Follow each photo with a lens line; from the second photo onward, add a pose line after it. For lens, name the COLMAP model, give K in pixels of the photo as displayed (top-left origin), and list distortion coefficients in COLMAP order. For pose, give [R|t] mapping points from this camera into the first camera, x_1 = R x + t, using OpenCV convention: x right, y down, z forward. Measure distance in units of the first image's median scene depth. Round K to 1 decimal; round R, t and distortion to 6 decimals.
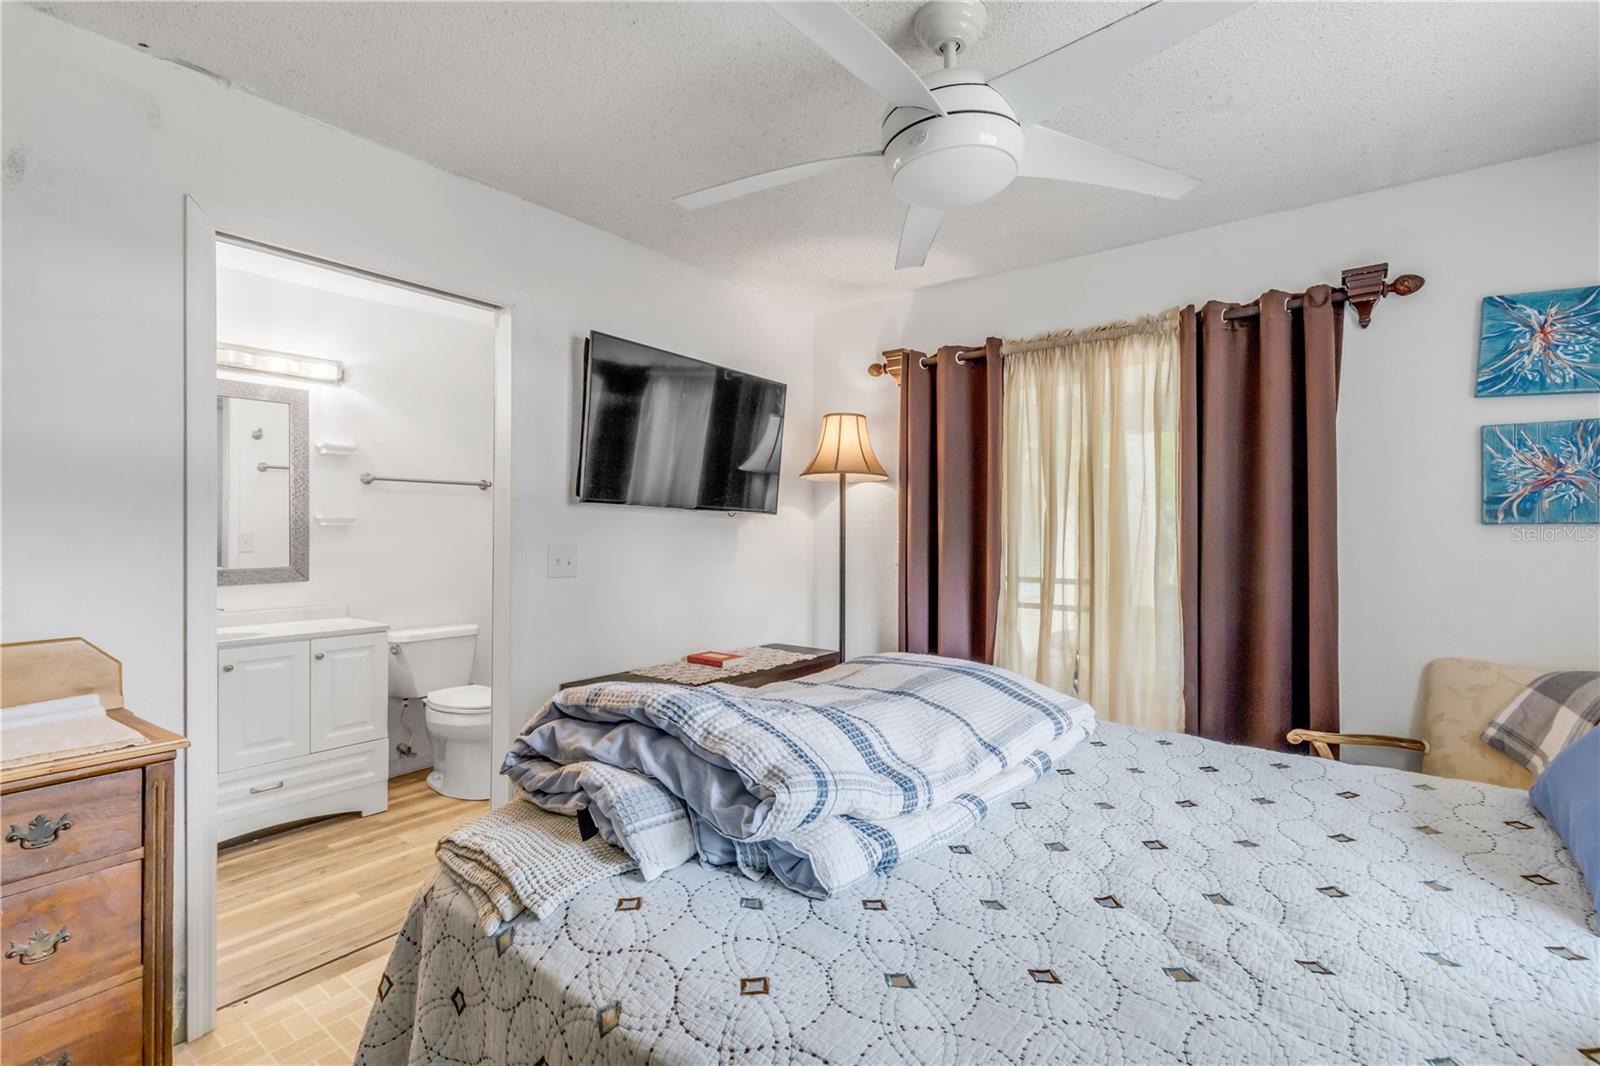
lens RADIAL K [[722.4, 0, 795.1], [0, 722.4, 532.8], [0, 0, 1]] dist [0.007588, -0.002224]
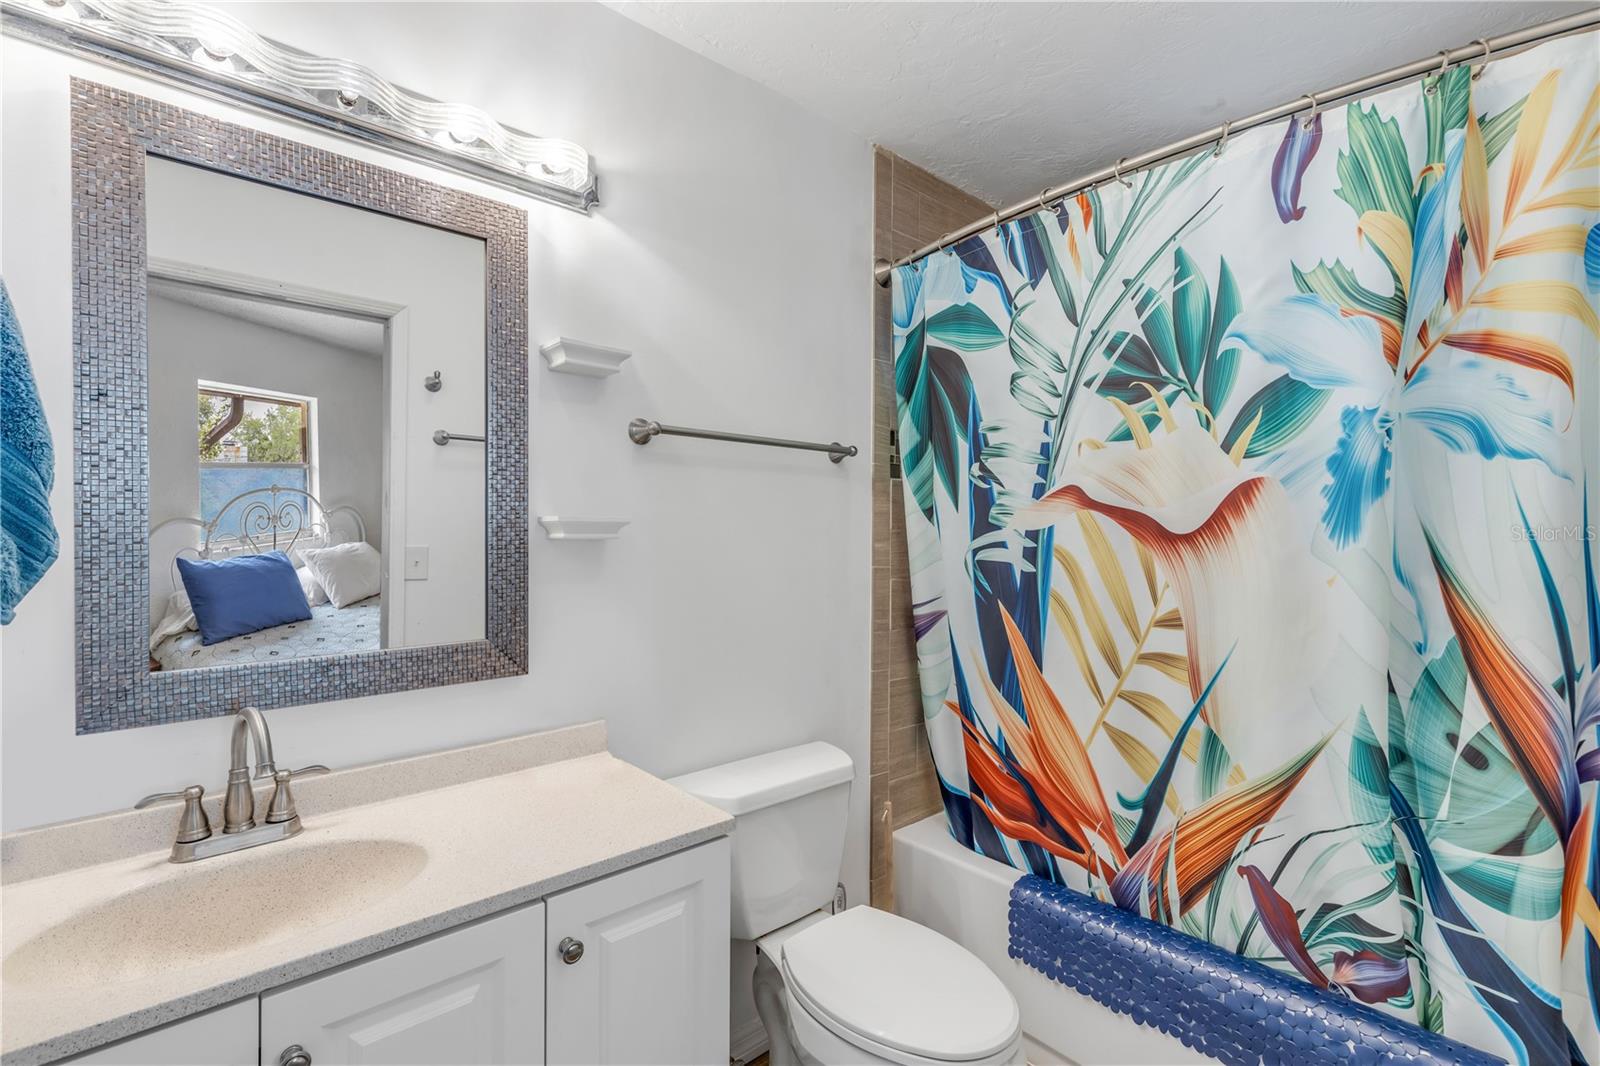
lens RADIAL K [[722.4, 0, 796.5], [0, 722.4, 526.5], [0, 0, 1]] dist [0.007588, -0.002224]
pose [[0.981346, -0.004828, -0.192190, -0.442246], [0.002841, 0.999940, -0.010612, -0.012280], [0.192230, 0.009868, 0.981300, 0.626609]]
